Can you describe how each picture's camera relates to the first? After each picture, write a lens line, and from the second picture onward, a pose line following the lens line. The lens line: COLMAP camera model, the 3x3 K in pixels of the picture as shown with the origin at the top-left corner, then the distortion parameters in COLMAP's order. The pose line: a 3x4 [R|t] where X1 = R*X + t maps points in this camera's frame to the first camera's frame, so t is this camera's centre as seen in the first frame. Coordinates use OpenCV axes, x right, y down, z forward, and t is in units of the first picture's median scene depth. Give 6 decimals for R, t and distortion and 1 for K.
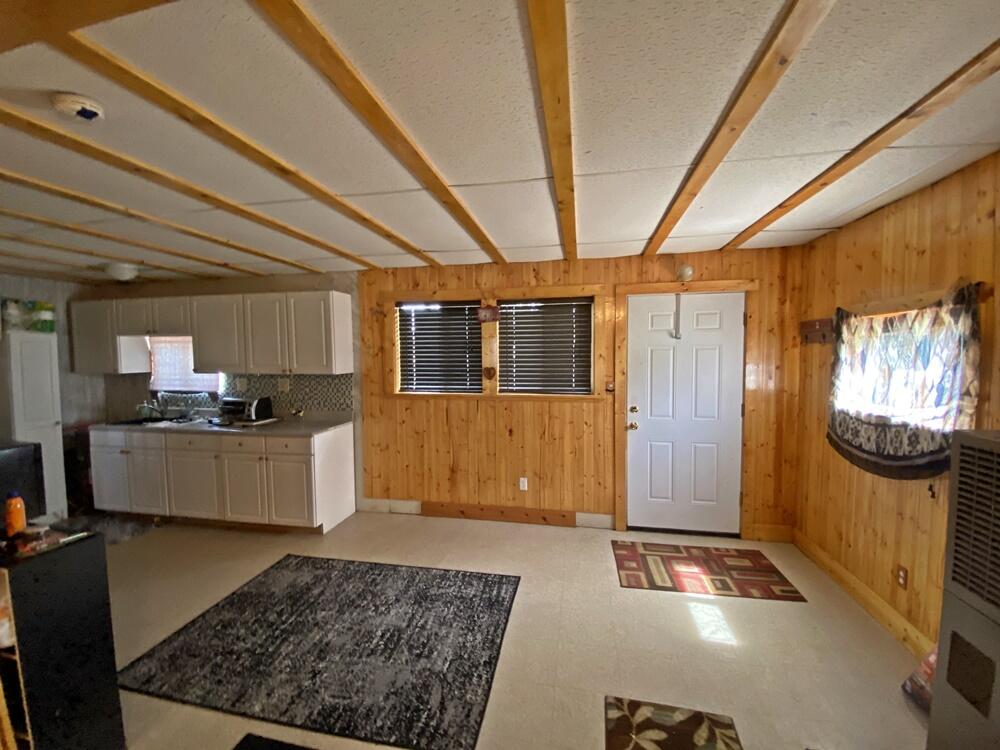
lens RADIAL K [[417.4, 0, 501.0], [0, 417.4, 369.8], [0, 0, 1]] dist [0.020087, -0.018894]
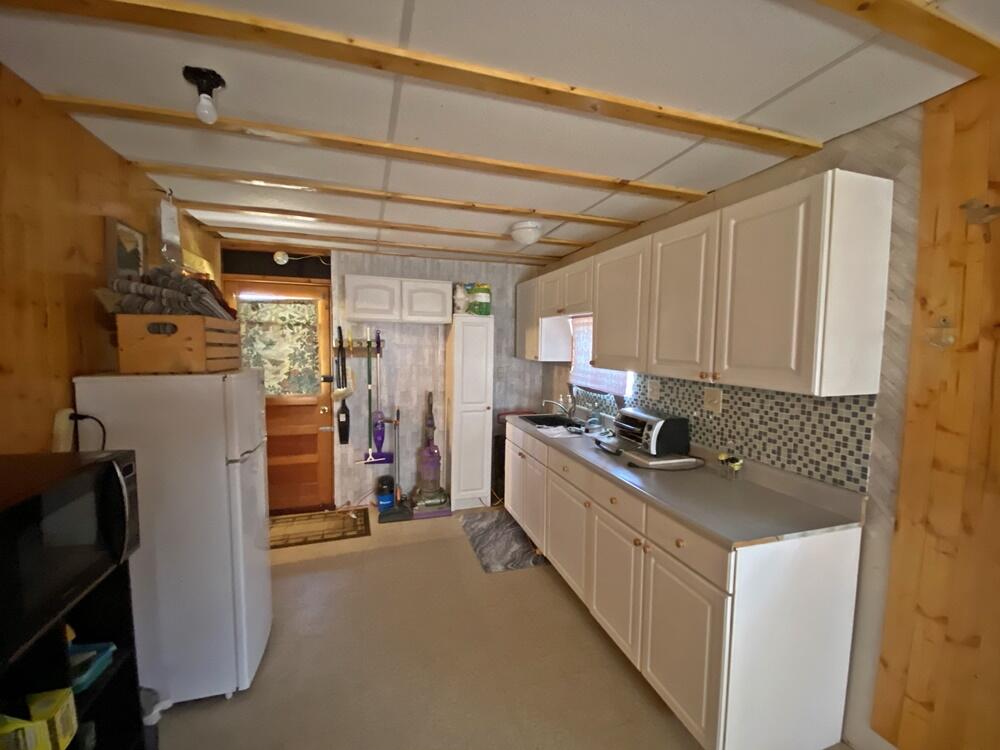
lens RADIAL K [[417.4, 0, 501.0], [0, 417.4, 369.8], [0, 0, 1]] dist [0.020087, -0.018894]
pose [[0.483129, 0.077325, -0.872128, -0.231985], [-0.060630, 0.996656, 0.054779, -0.020486], [0.873448, 0.026412, 0.486201, 0.634670]]
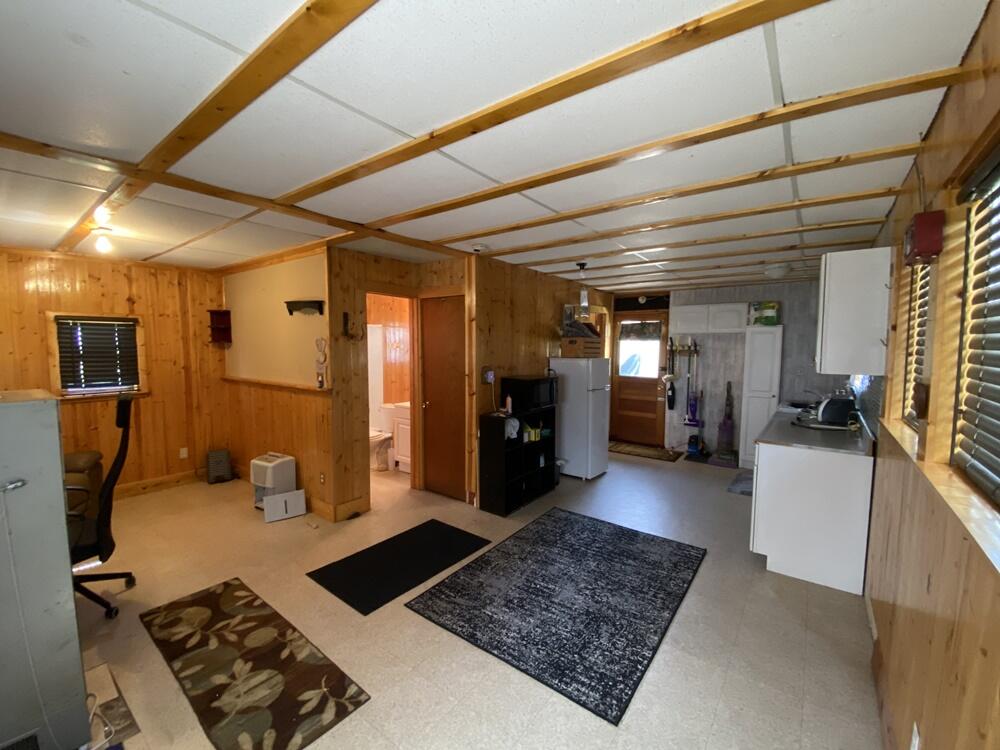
lens RADIAL K [[417.4, 0, 501.0], [0, 417.4, 369.8], [0, 0, 1]] dist [0.020087, -0.018894]
pose [[-0.440756, 0.065311, -0.895248, 0.532767], [-0.039852, 0.994942, 0.092204, -0.045288], [0.896742, 0.076317, -0.435924, 0.931572]]
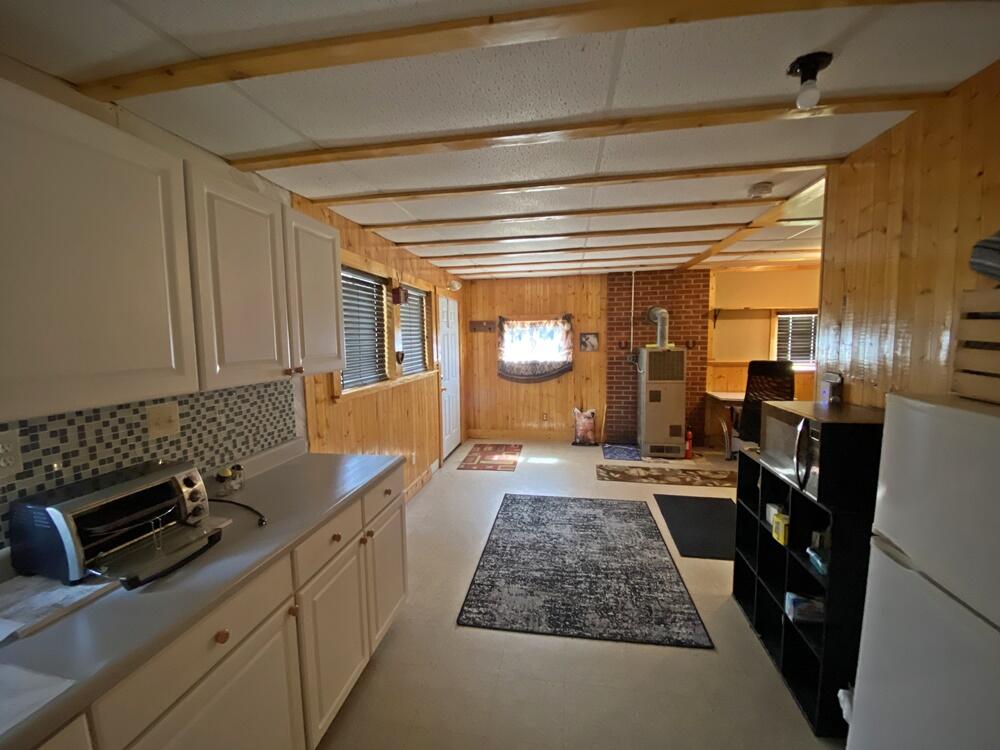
lens RADIAL K [[400.5, 0, 500.0], [0, 400.5, 375.0], [0, 0, 1]] dist [-0.000896, -0.000032]
pose [[-0.021714, -0.088648, 0.995826, -1.100076], [0.061076, 0.994083, 0.089825, -0.024778], [-0.997897, 0.062772, -0.016171, 0.881239]]
